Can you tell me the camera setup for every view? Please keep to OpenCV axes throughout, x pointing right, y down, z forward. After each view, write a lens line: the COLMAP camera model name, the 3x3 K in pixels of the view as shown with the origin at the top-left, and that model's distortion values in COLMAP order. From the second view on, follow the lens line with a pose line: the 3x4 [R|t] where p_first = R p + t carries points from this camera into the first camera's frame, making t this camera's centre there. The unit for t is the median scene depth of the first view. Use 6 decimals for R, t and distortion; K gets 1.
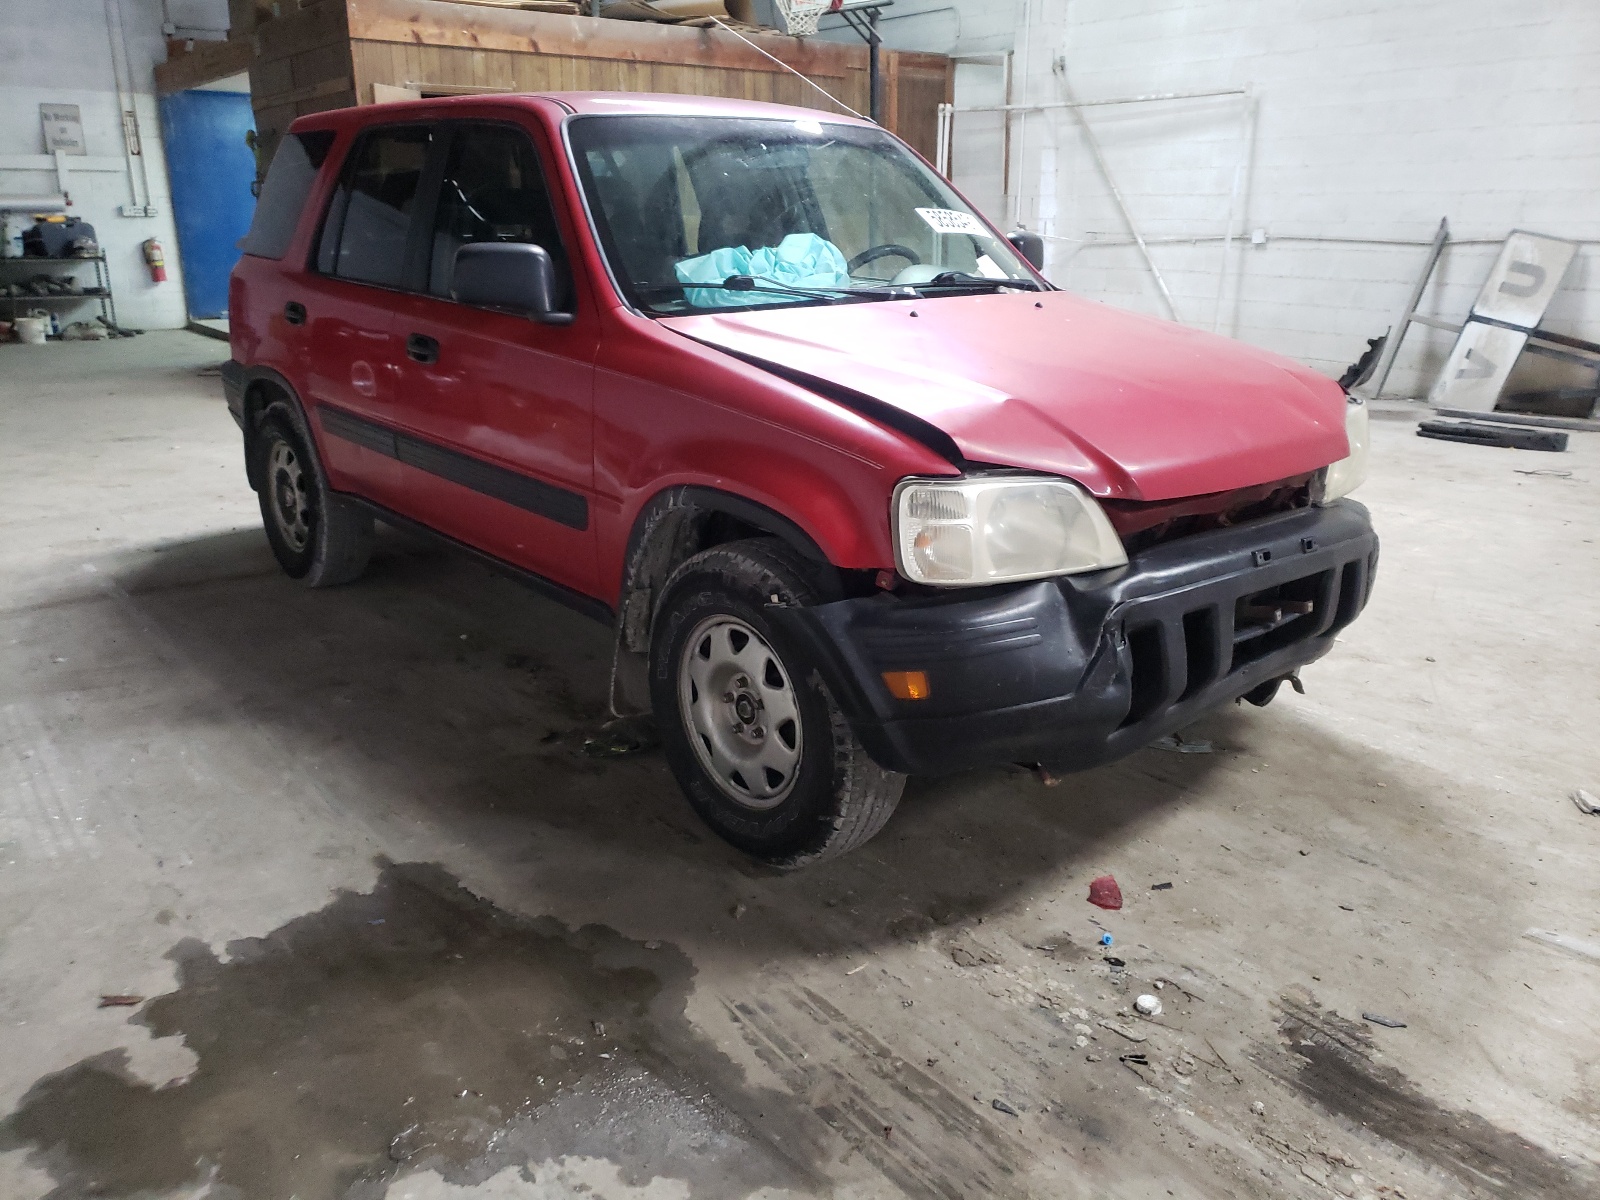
lens RADIAL K [[1232.3, 0, 794.4], [0, 1232.3, 589.9], [0, 0, 1]] dist [0.014457, 0.001216]
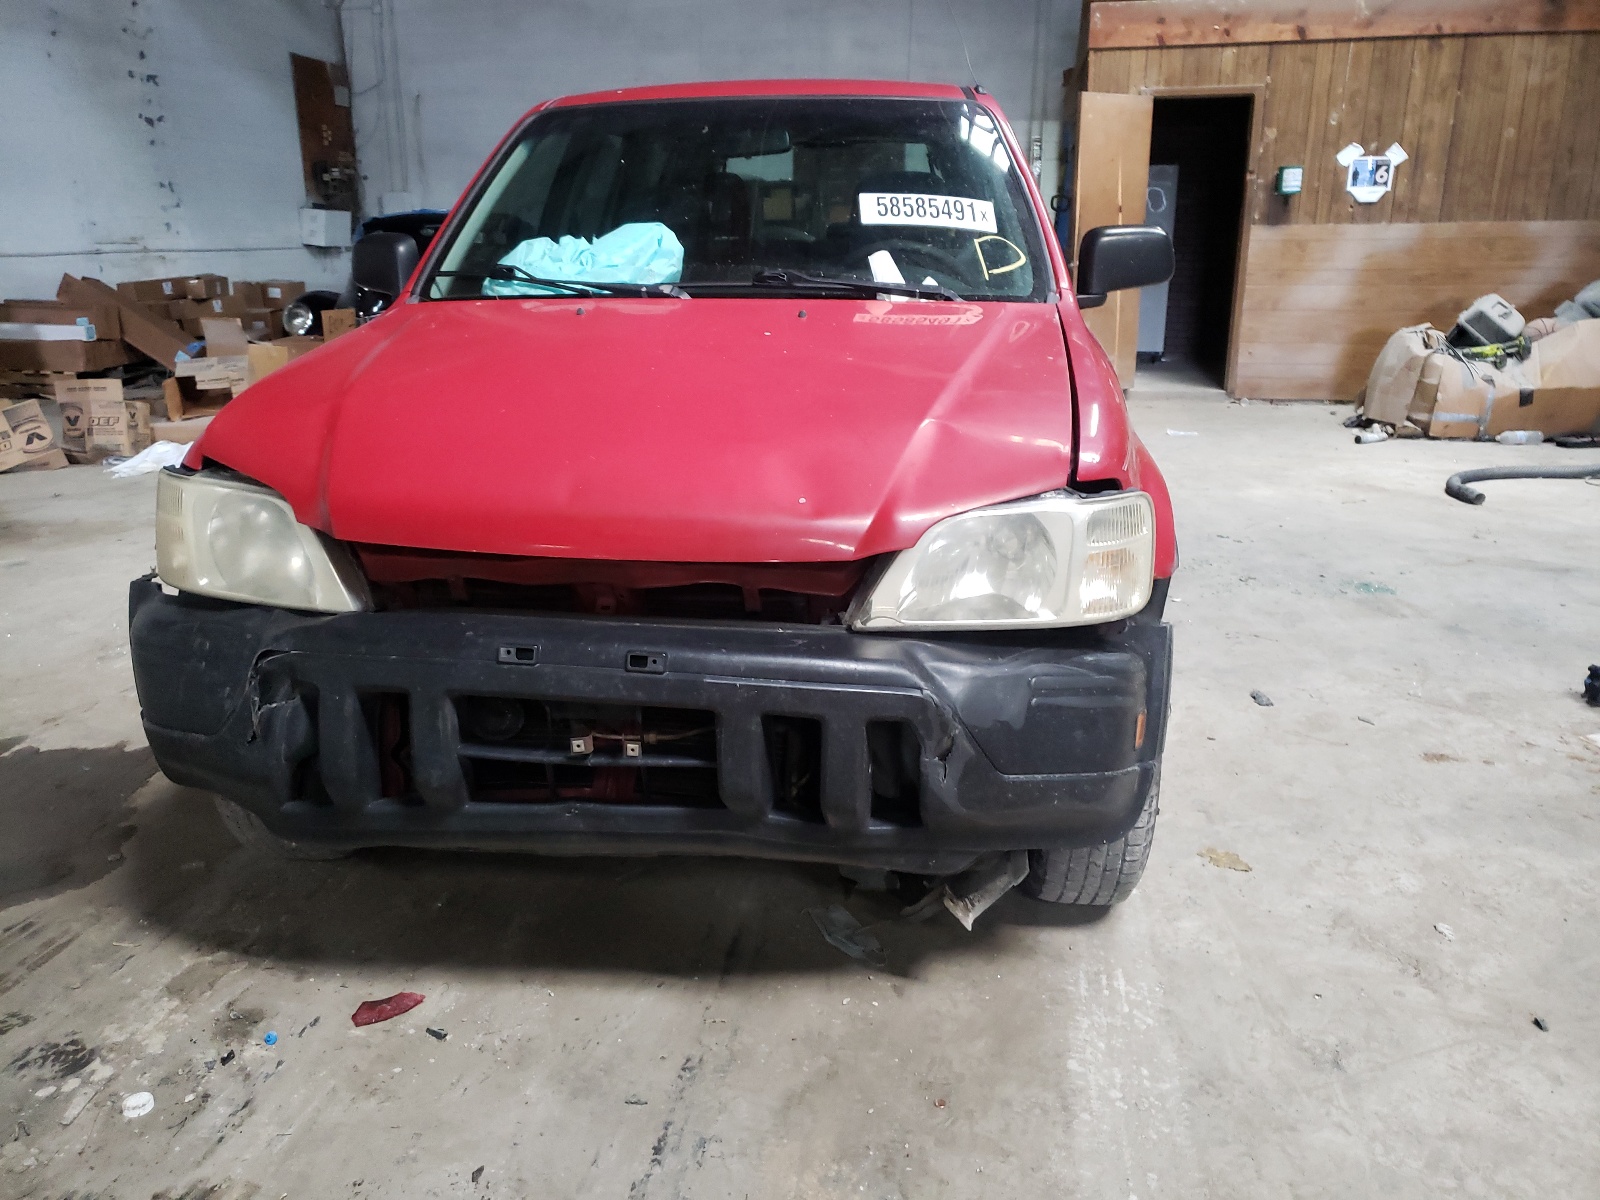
lens RADIAL K [[1232.3, 0, 782.9], [0, 1232.3, 609.0], [0, 0, 1]] dist [0.014457, 0.001216]
pose [[0.677454, 0.210841, -0.704701, 0.263193], [-0.211966, 0.973356, 0.087450, -0.039432], [0.704363, 0.090130, 0.704095, 0.158967]]
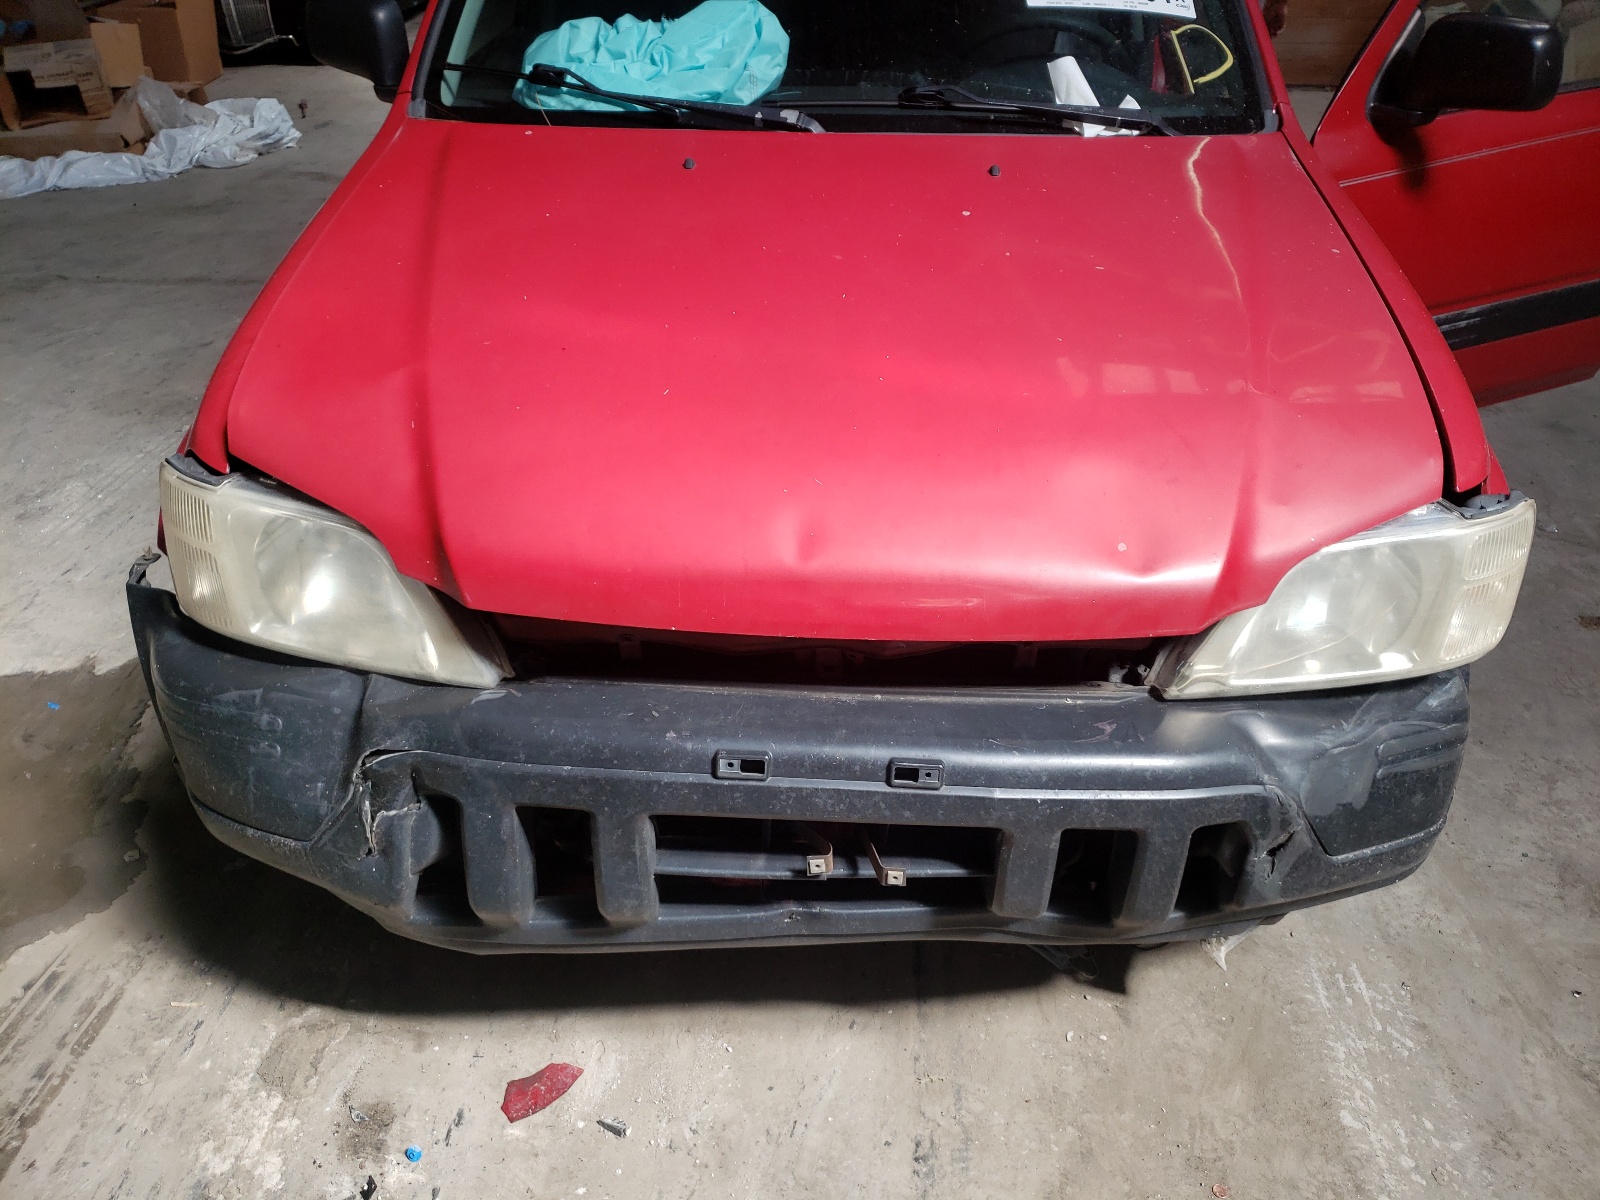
lens RADIAL K [[1232.3, 0, 814.1], [0, 1232.3, 598.3], [0, 0, 1]] dist [0.014457, 0.001216]
pose [[0.750546, 0.358508, -0.555115, 0.179771], [-0.205512, 0.925019, 0.319538, -0.072571], [0.628049, -0.125745, 0.767947, 0.163664]]
